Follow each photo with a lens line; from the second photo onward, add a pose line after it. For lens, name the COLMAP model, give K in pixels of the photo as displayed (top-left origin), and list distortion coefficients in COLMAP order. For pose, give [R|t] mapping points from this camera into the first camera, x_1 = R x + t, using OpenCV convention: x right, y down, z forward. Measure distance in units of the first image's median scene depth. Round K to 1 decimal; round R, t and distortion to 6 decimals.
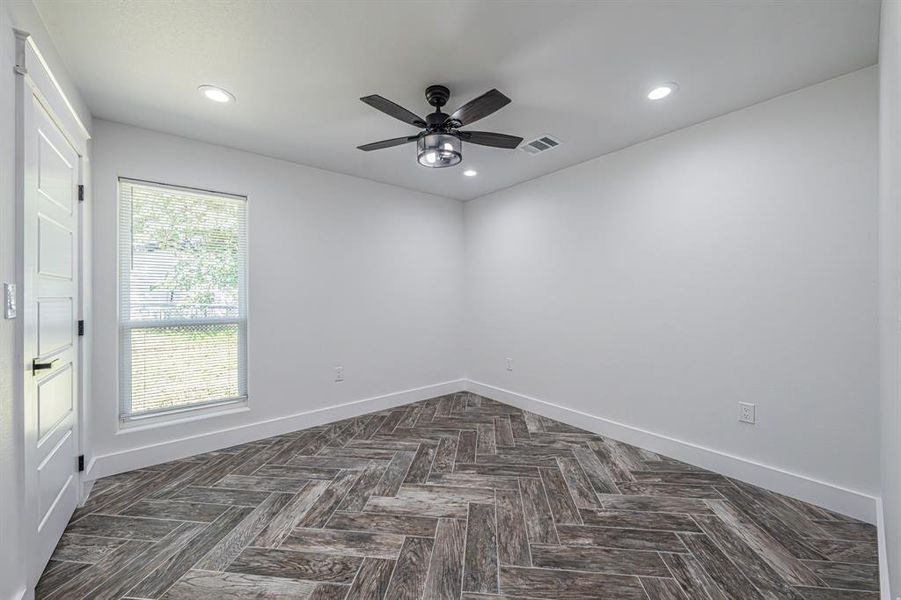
lens RADIAL K [[334.9, 0, 452.6], [0, 334.9, 292.6], [0, 0, 1]] dist [0.000005, 0.000080]
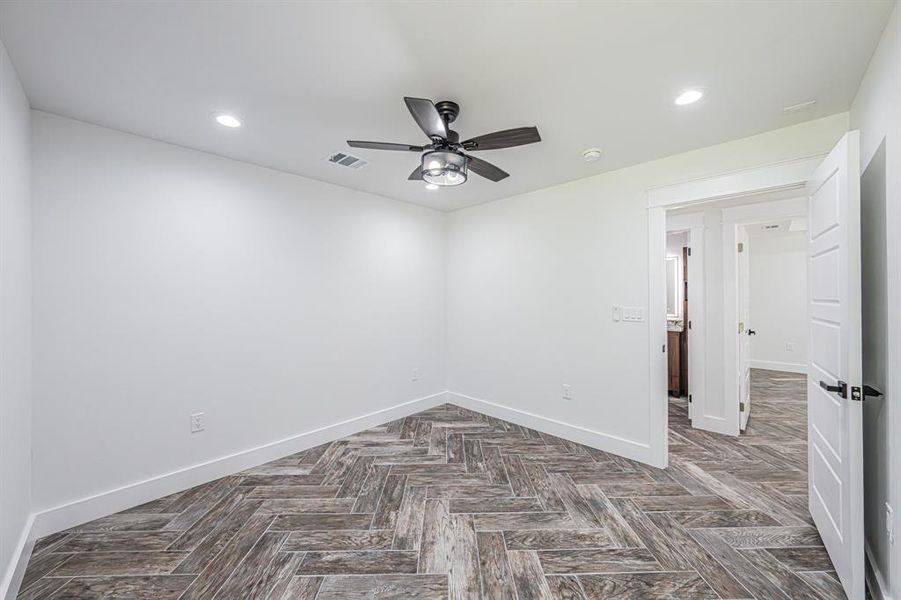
lens RADIAL K [[334.9, 0, 452.6], [0, 334.9, 292.6], [0, 0, 1]] dist [0.000005, 0.000080]
pose [[-0.124710, 0.015490, 0.992072, -0.983060], [-0.003538, 0.999865, -0.016057, -0.047627], [-0.992187, -0.005512, -0.124639, 1.100968]]
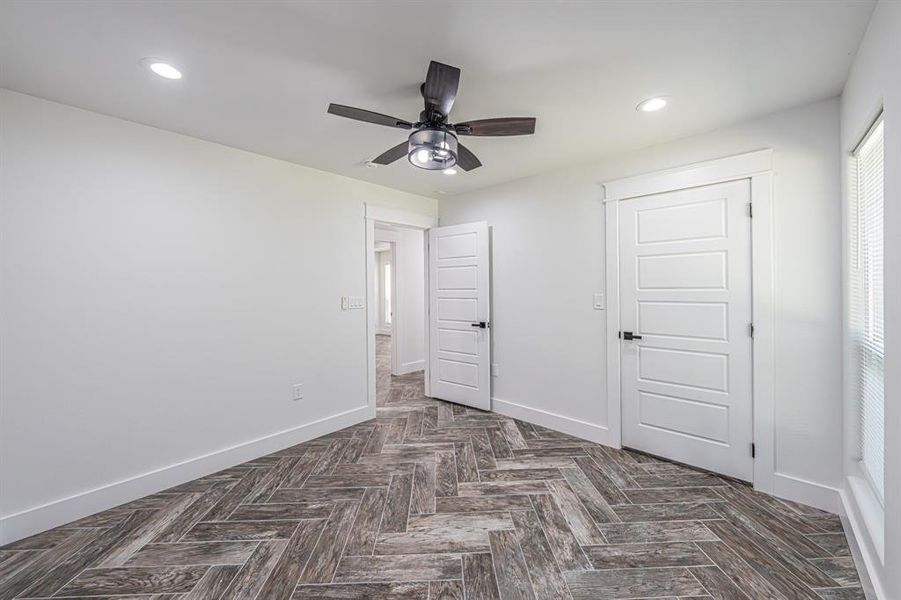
lens RADIAL K [[334.9, 0, 452.6], [0, 334.9, 292.6], [0, 0, 1]] dist [0.000005, 0.000080]
pose [[-0.989535, 0.016604, -0.143335, 0.043176], [0.015754, 0.999851, 0.007062, -0.044220], [0.143431, 0.004730, -0.989649, 1.898487]]
